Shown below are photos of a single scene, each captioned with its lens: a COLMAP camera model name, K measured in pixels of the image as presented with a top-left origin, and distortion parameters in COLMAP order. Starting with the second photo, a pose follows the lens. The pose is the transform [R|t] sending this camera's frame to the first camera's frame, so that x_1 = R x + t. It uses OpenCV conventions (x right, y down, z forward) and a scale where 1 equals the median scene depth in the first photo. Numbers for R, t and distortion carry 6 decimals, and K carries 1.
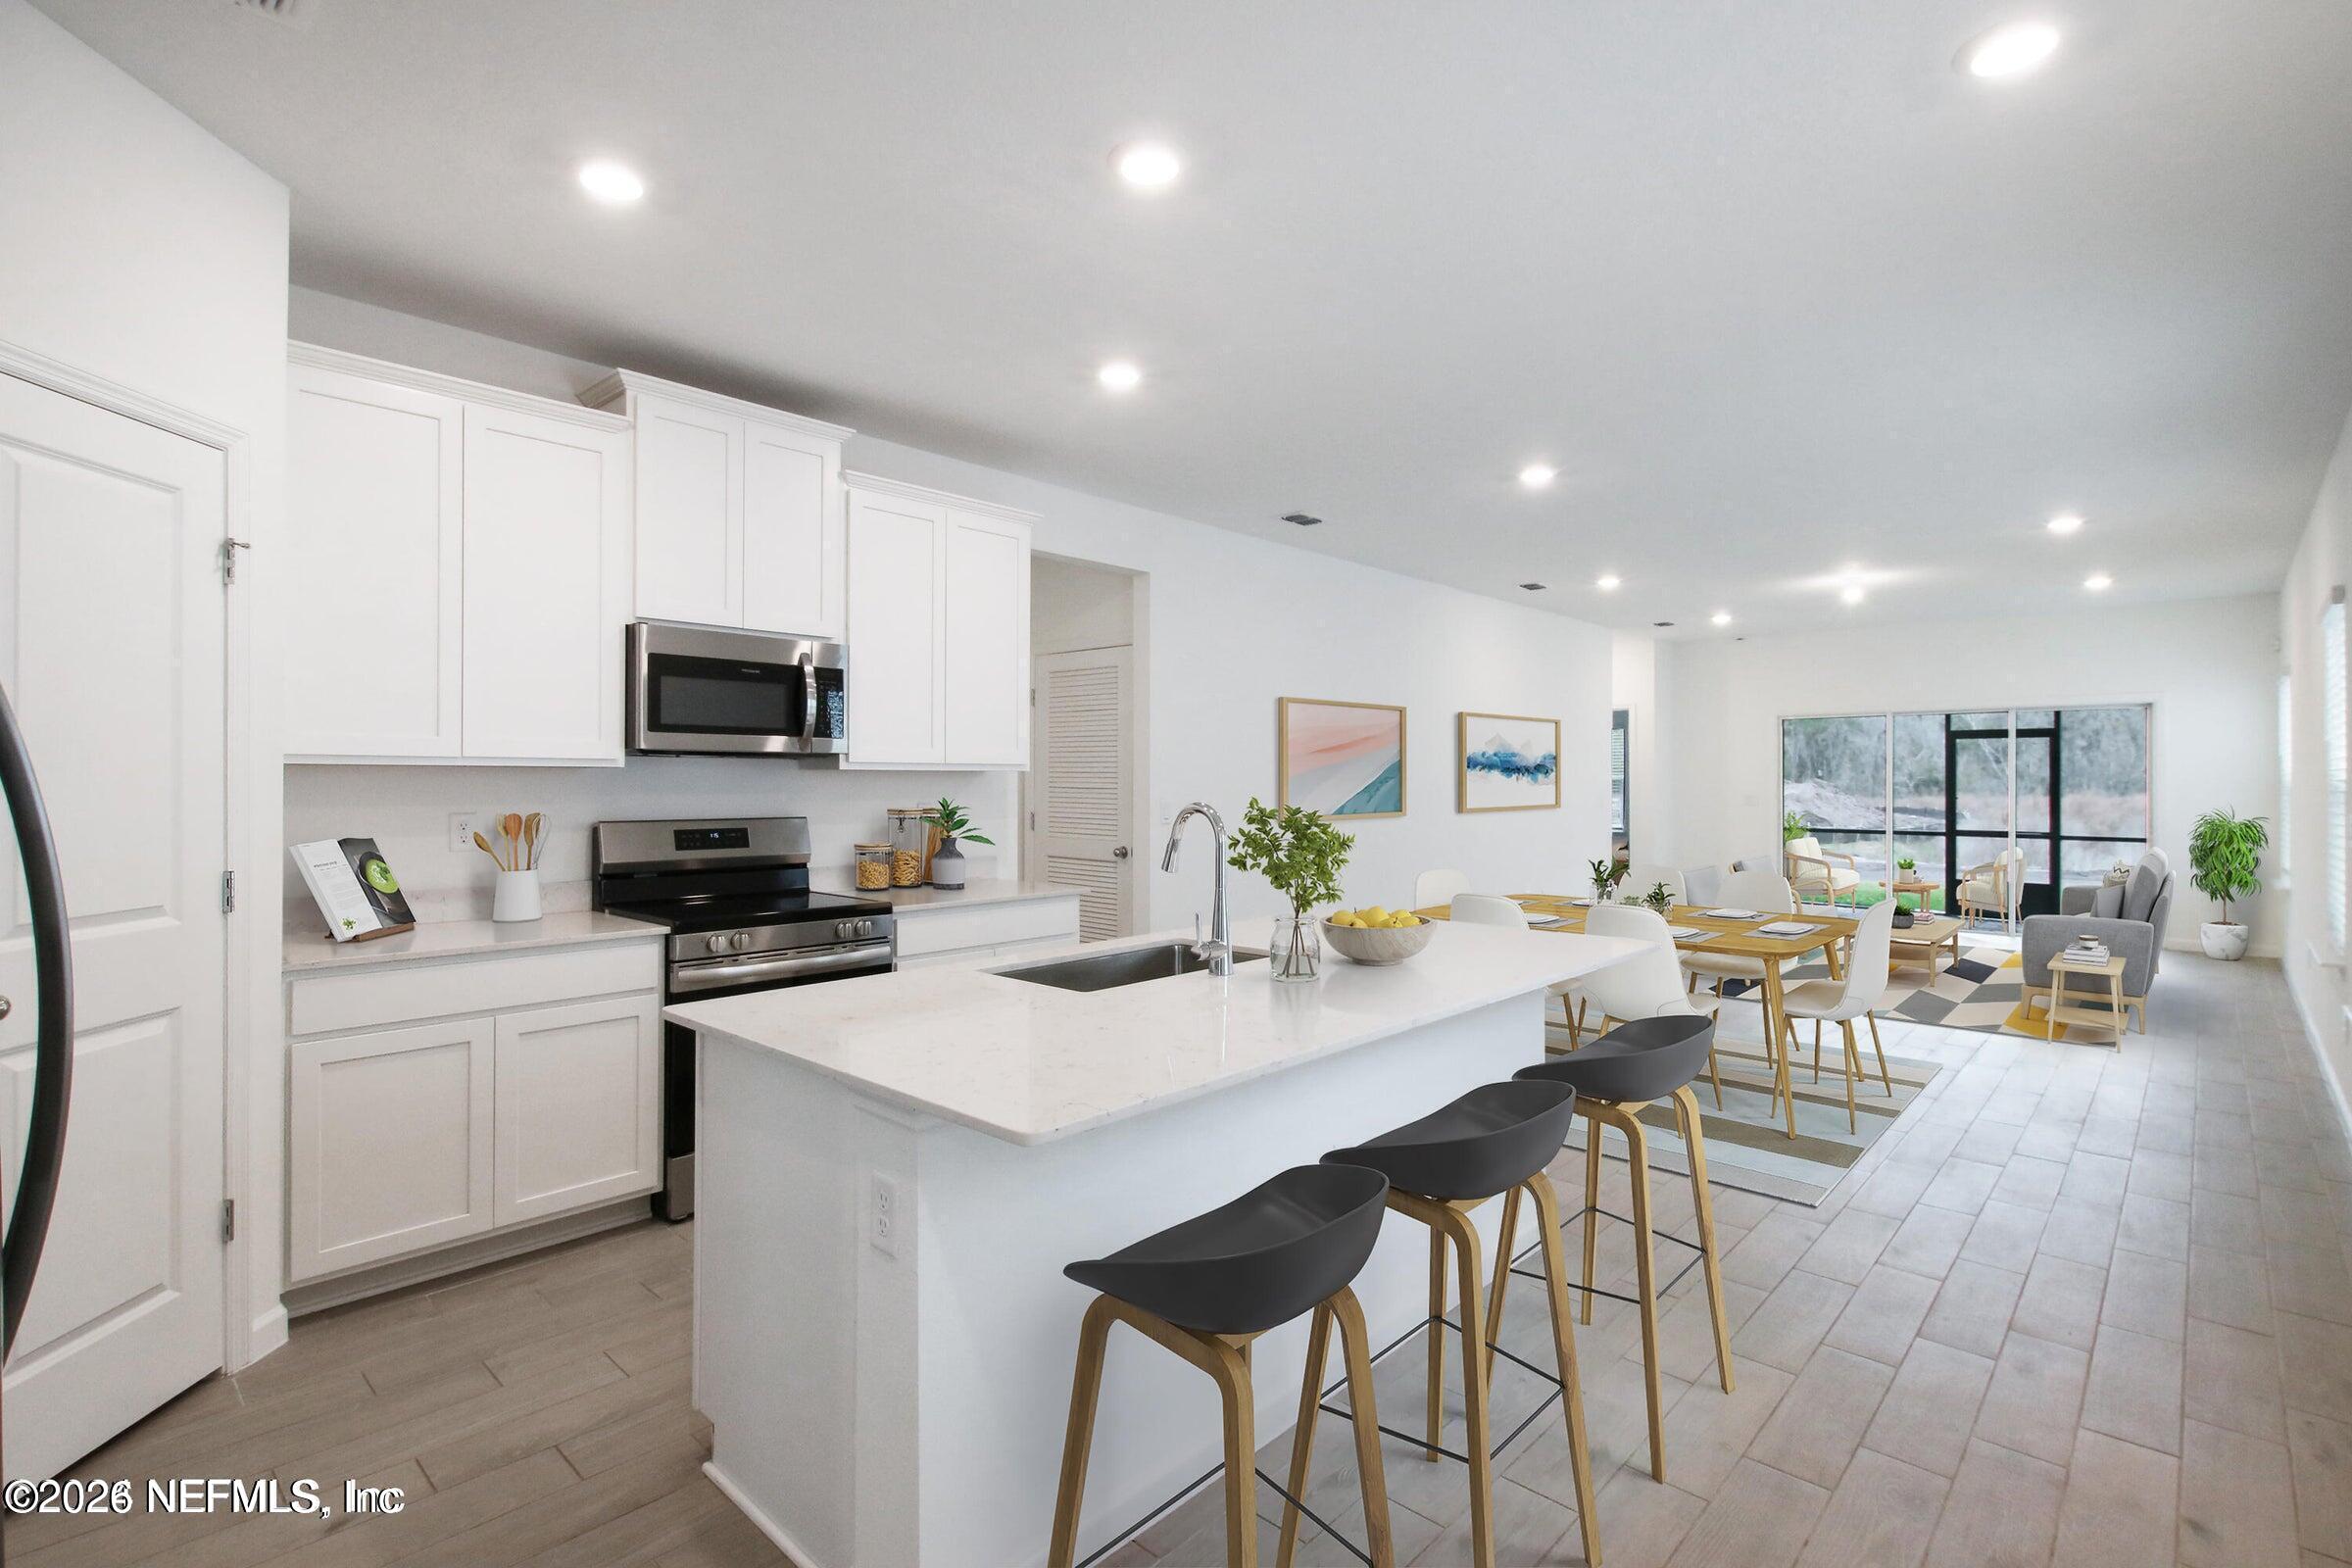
lens RADIAL K [[1055.9, 0, 1176.0], [0, 1055.9, 784.0], [0, 0, 1]] dist [-0.023282, 0.000129]
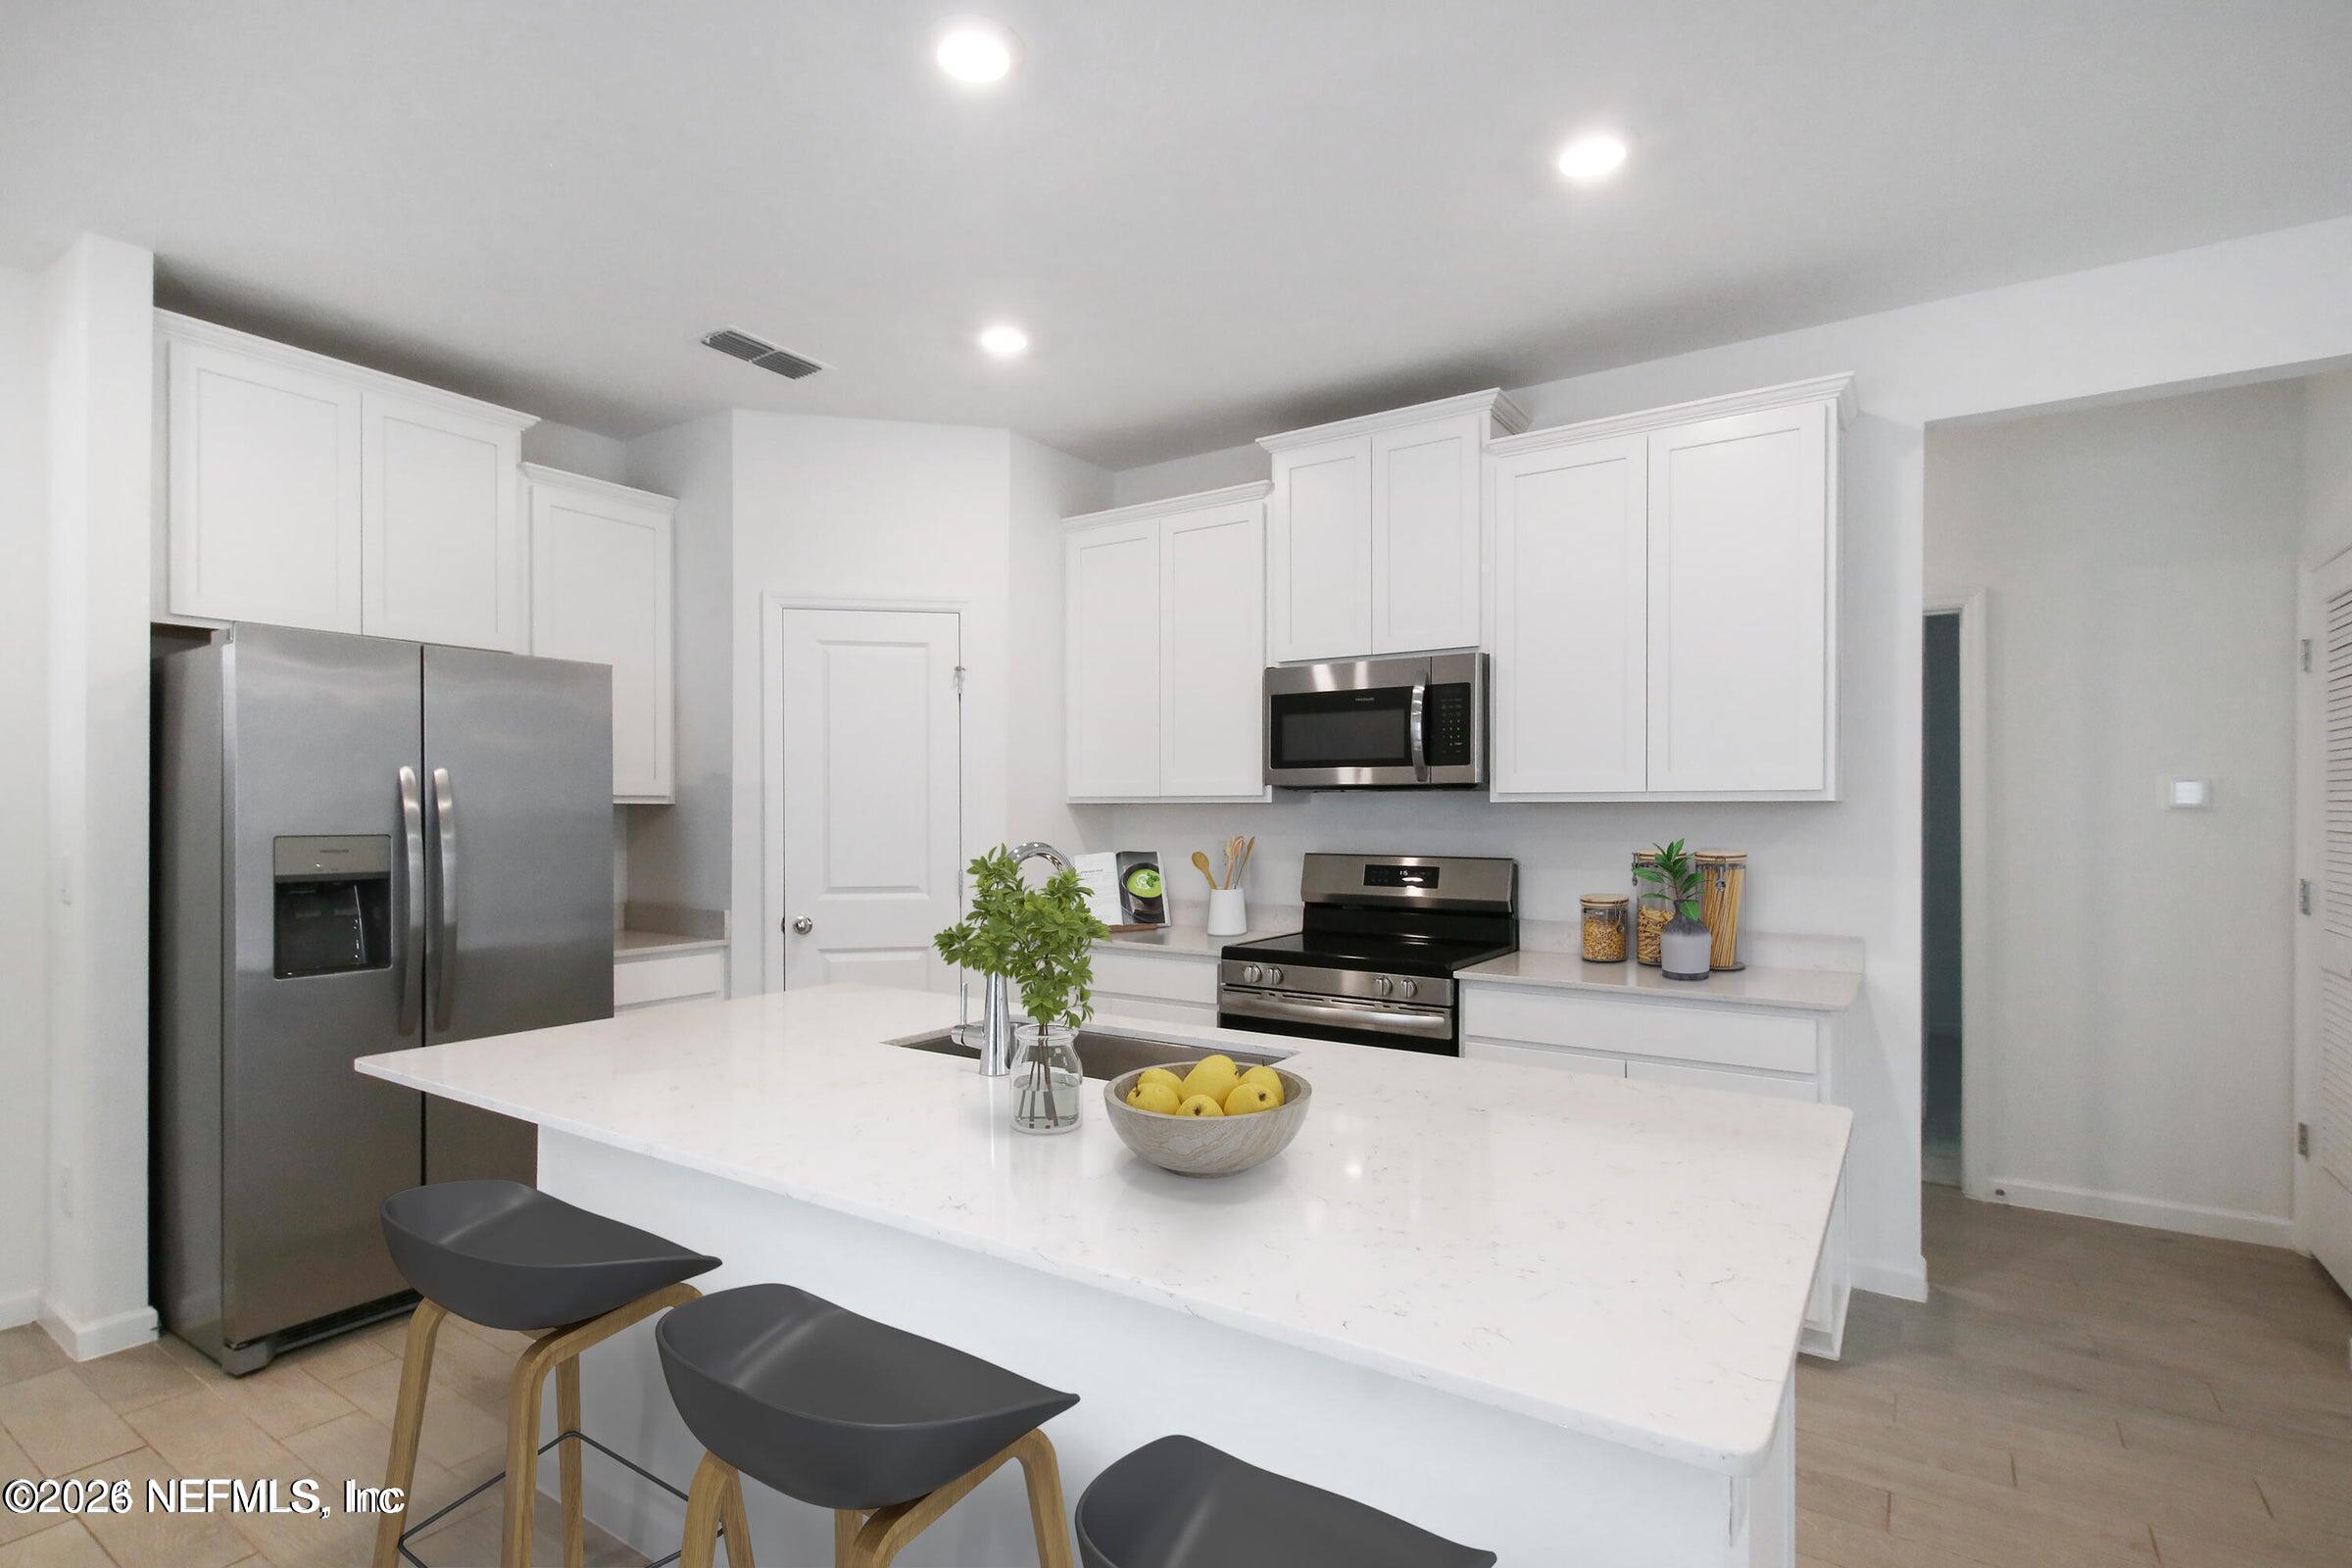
lens RADIAL K [[1117.2, 0, 1174.2], [0, 1117.2, 819.0], [0, 0, 1]] dist [0.001231, 0.000091]
pose [[0.158715, -0.001395, -0.987323, 0.592905], [-0.006819, 0.999974, -0.002509, 0.004265], [0.987301, 0.007131, 0.158702, 0.710279]]
